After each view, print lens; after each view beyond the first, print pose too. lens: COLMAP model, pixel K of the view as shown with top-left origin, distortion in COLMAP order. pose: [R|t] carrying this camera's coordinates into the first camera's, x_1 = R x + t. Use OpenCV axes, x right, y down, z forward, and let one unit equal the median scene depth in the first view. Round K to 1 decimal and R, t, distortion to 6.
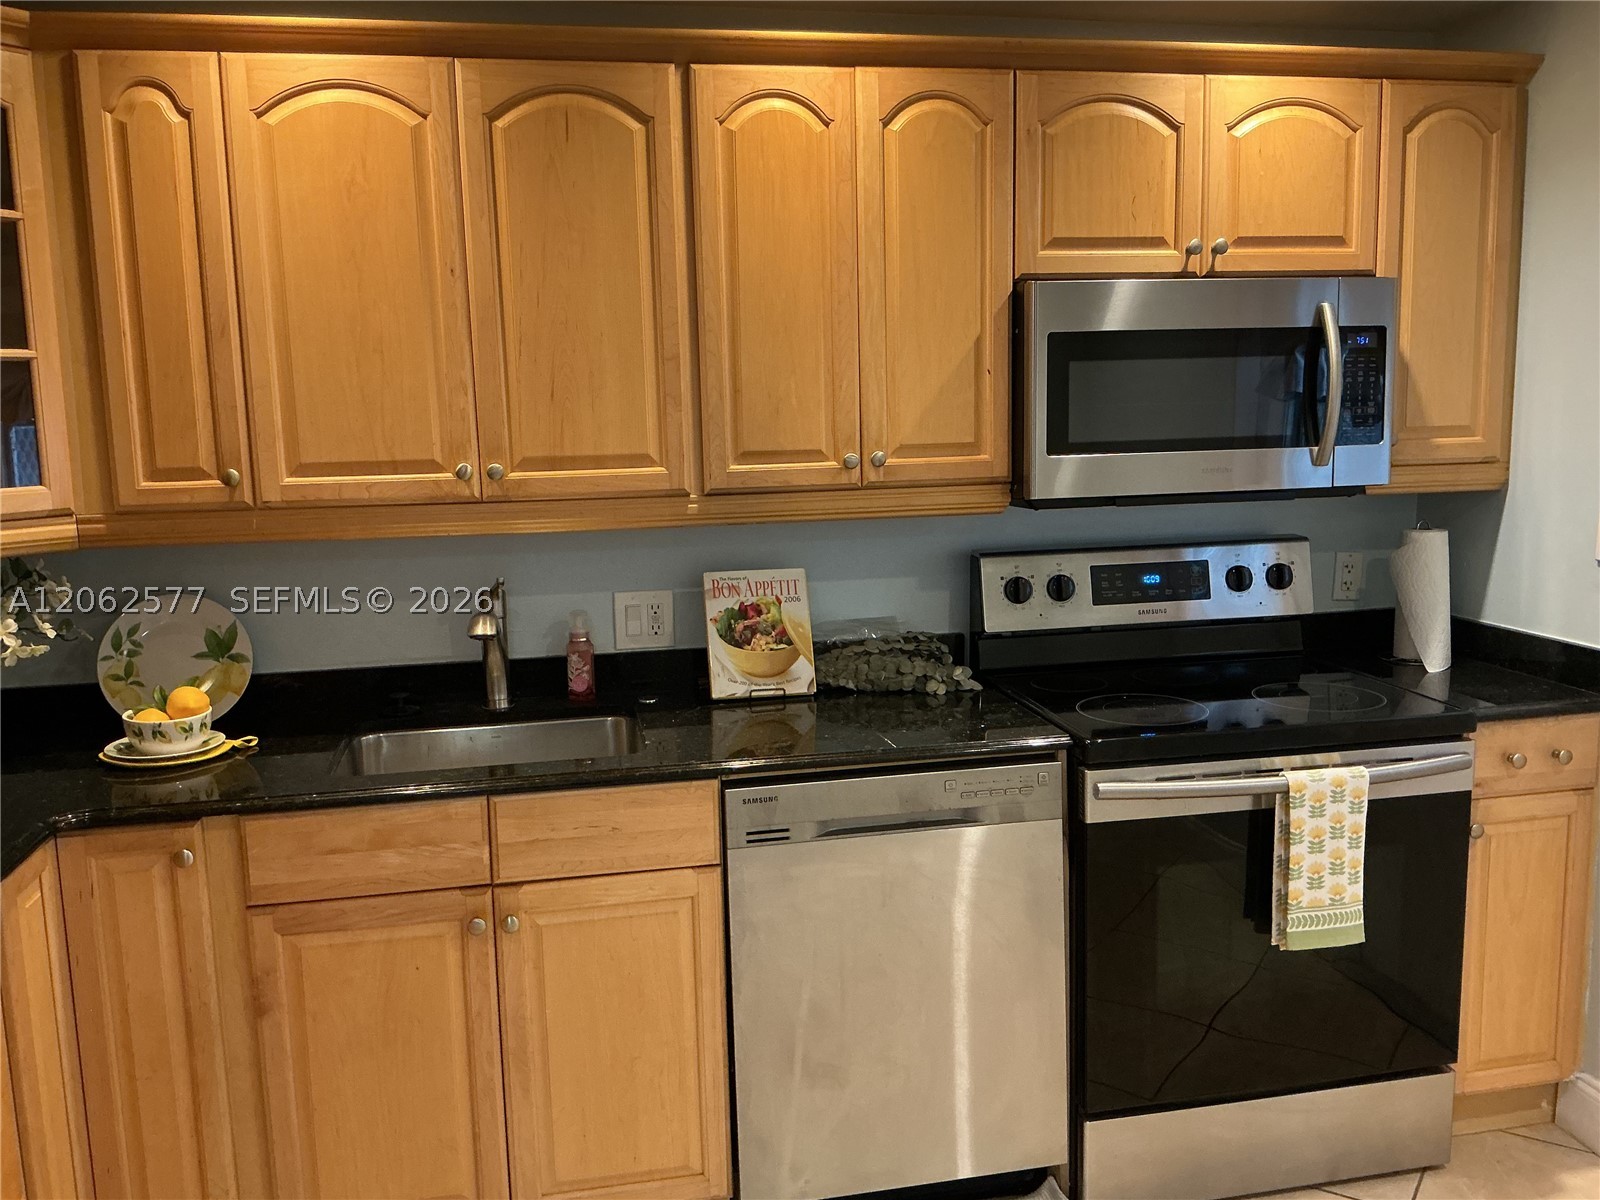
lens RADIAL K [[1351.7, 0, 800.0], [0, 1351.7, 600.0], [0, 0, 1]] dist [0.002494, 0.002403]
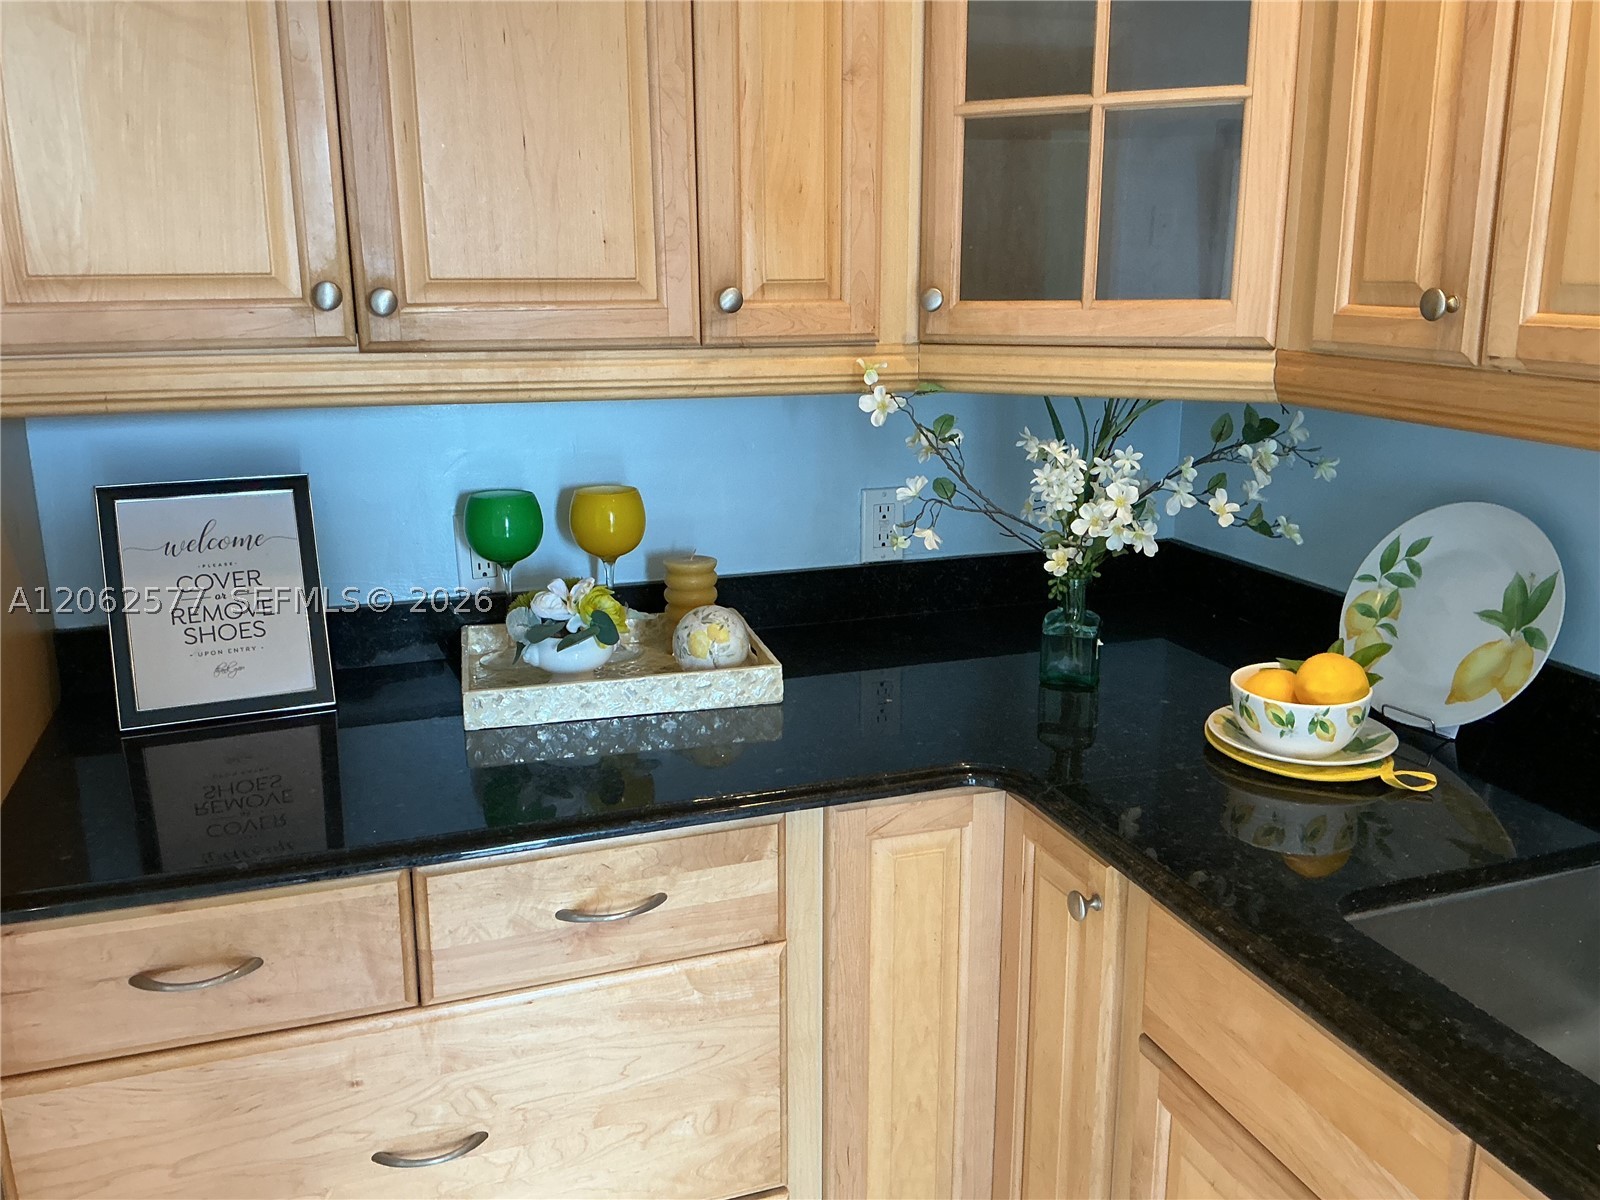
lens RADIAL K [[1328.6, 0, 800.0], [0, 1328.6, 600.0], [0, 0, 1]] dist [-0.045643, -0.000527]
pose [[0.131971, 0.265513, -0.955032, 0.065943], [-0.142395, 0.958544, 0.246812, -0.069493], [0.980973, 0.103420, 0.164308, 0.673350]]
